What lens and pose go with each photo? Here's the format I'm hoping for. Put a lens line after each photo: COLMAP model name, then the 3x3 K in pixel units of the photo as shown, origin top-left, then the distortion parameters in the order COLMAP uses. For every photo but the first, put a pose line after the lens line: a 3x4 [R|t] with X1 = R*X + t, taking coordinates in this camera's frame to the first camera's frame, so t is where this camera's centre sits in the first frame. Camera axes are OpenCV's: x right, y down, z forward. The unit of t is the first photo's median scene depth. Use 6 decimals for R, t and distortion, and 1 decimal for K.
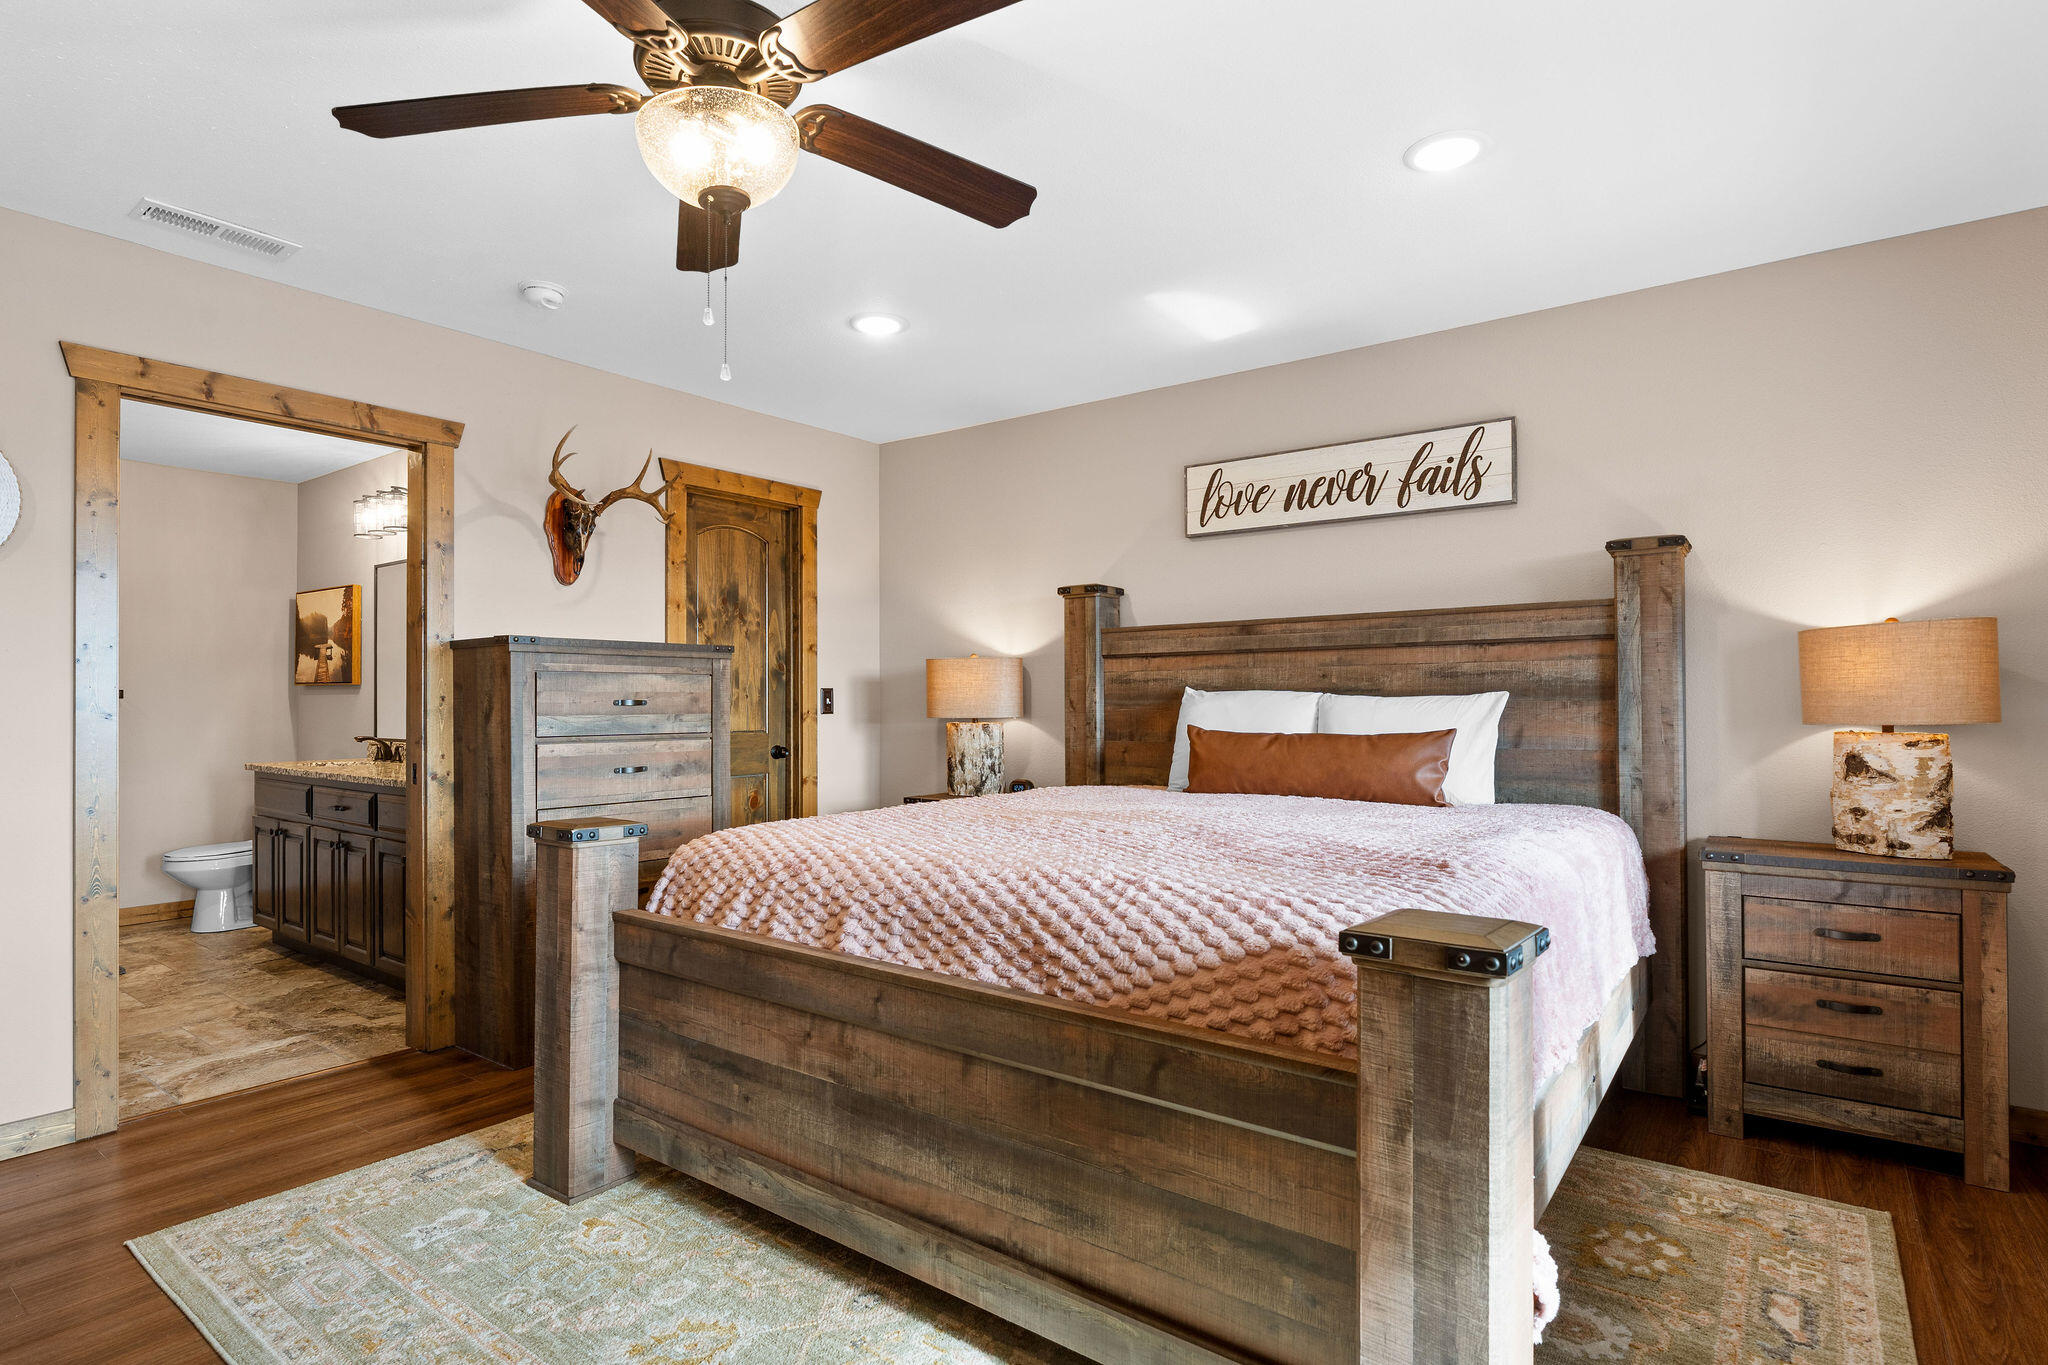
lens RADIAL K [[1049.8, 0, 1024.0], [0, 1049.8, 682.5], [0, 0, 1]] dist [-0.016237, -0.000993]
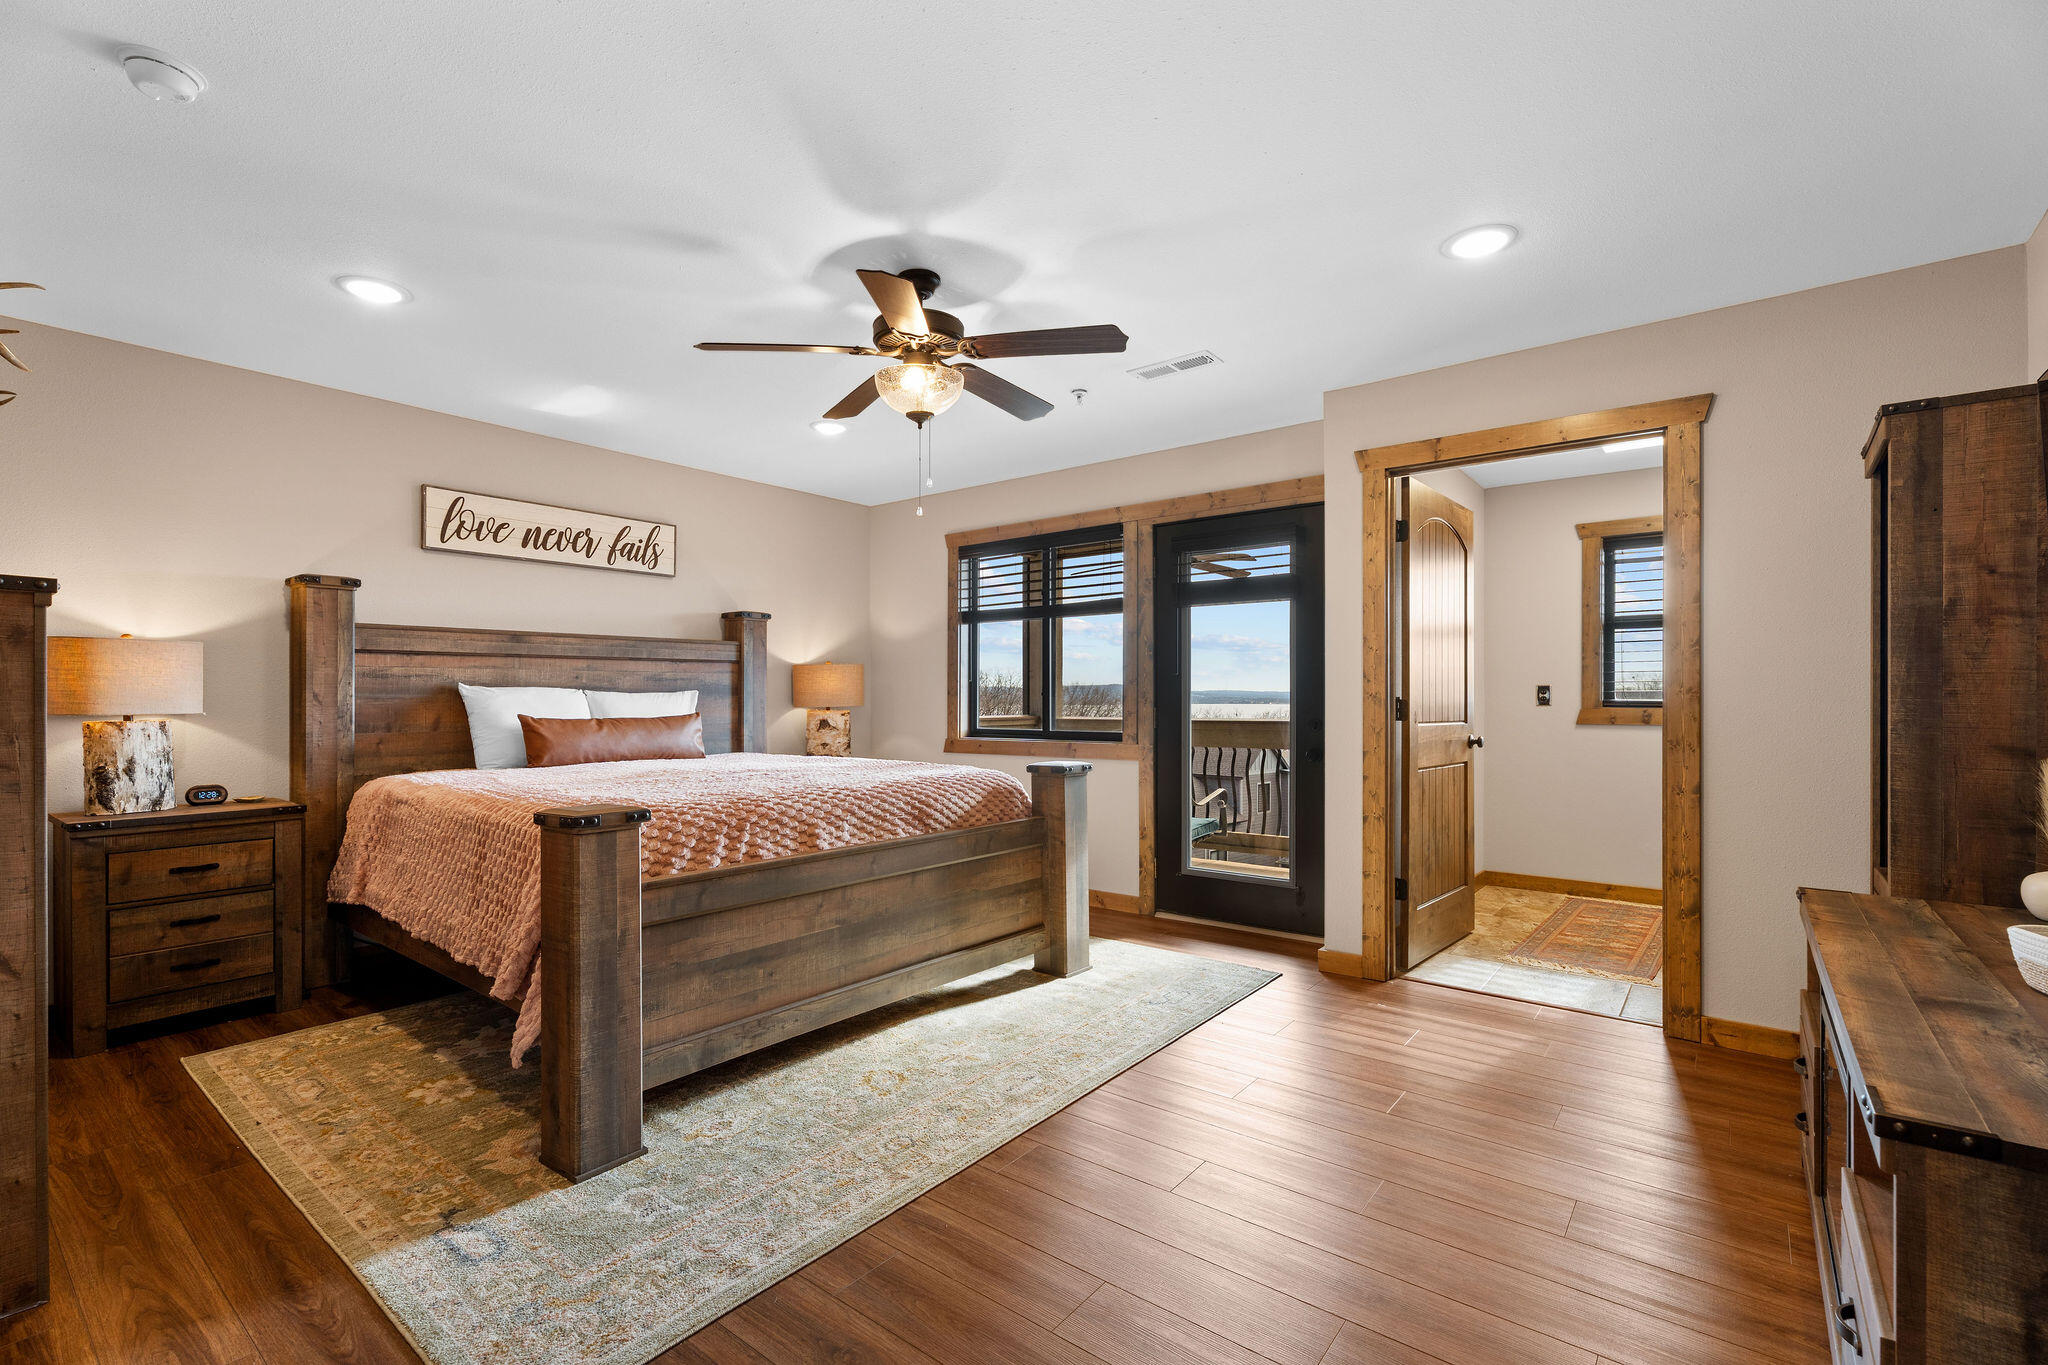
lens RADIAL K [[905.6, 0, 1021.2], [0, 905.6, 682.3], [0, 0, 1]] dist [0.000158, 0.001772]
pose [[0.027876, 0.019004, 0.999431, -0.885113], [-0.019188, 0.999645, -0.018473, 0.010924], [-0.999427, -0.018662, 0.028230, 0.376346]]
